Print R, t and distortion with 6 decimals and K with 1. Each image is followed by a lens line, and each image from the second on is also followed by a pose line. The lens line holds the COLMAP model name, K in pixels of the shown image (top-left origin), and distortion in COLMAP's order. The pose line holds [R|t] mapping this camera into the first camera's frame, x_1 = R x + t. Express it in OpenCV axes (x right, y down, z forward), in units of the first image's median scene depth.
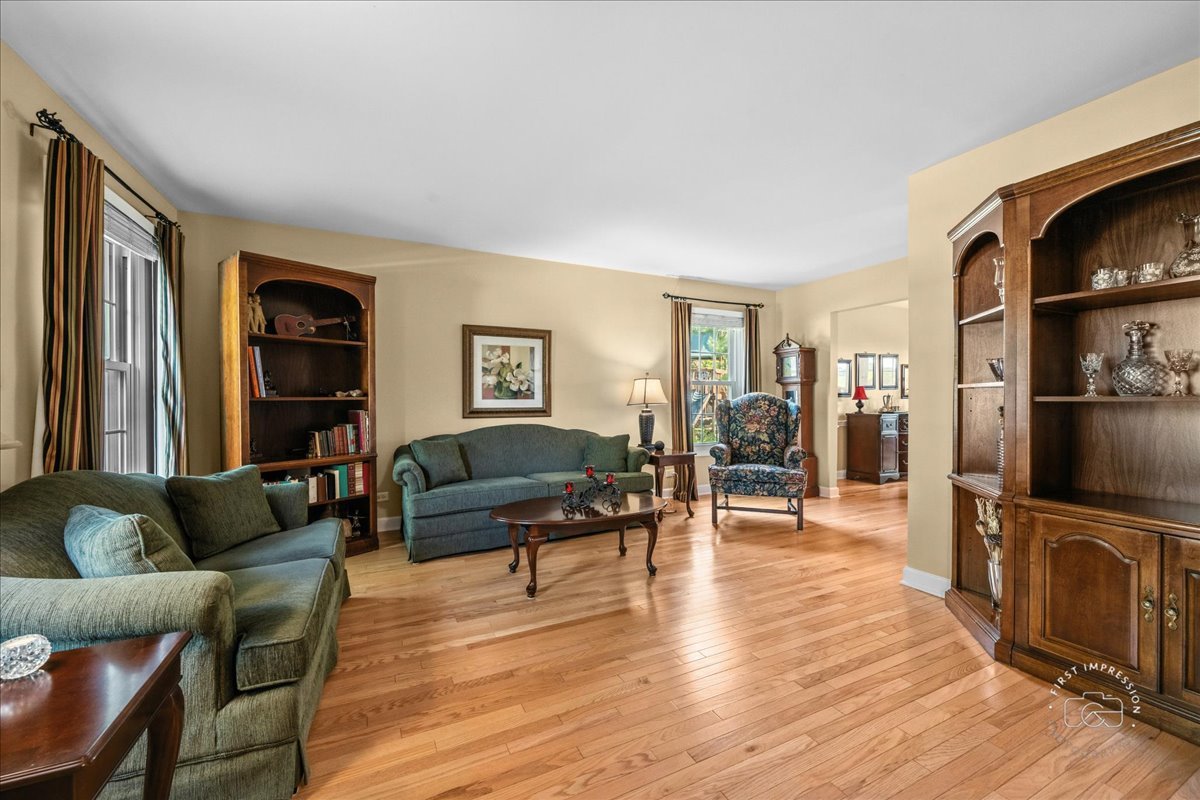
lens RADIAL K [[477.1, 0, 590.6], [0, 477.1, 396.6], [0, 0, 1]] dist [-0.000164, 0.000204]
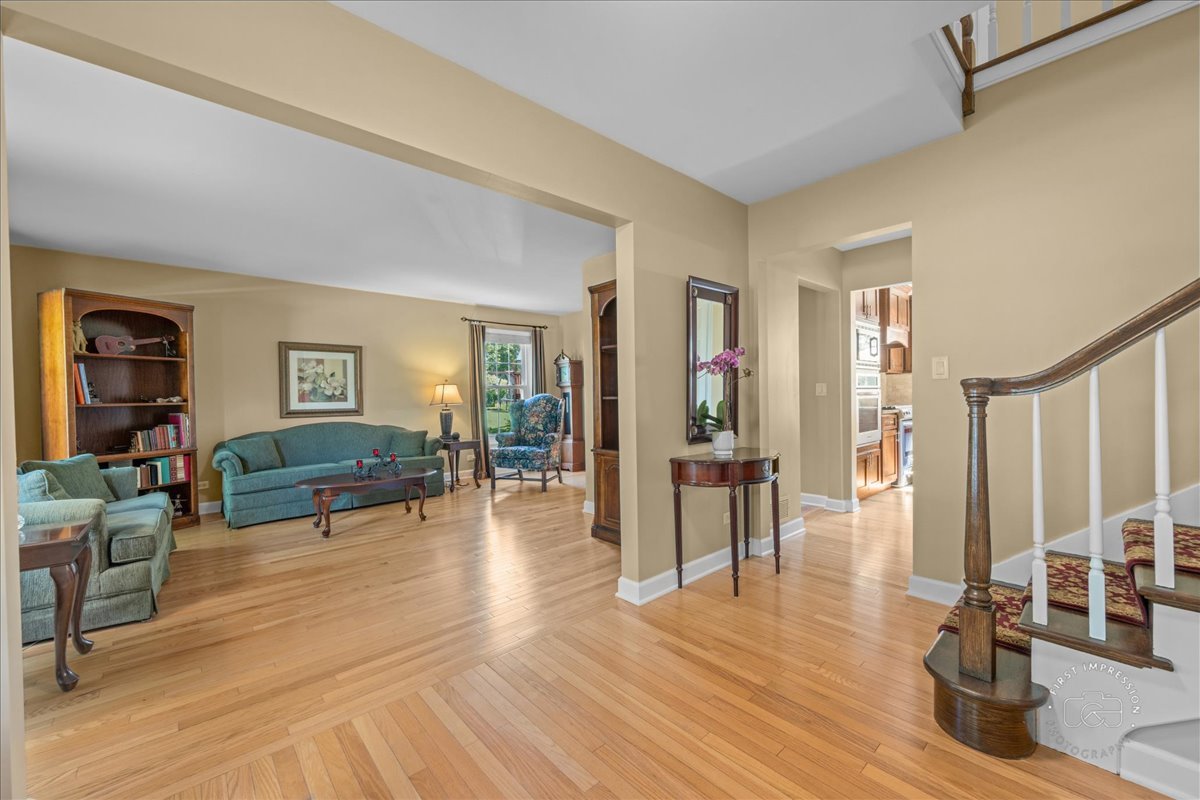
lens RADIAL K [[477.1, 0, 596.3], [0, 477.1, 398.1], [0, 0, 1]] dist [-0.000164, 0.000204]
pose [[0.960553, -0.013473, 0.277770, 0.186690], [0.012398, 0.999907, 0.005627, -0.003492], [-0.277820, -0.001962, 0.960631, -0.434595]]
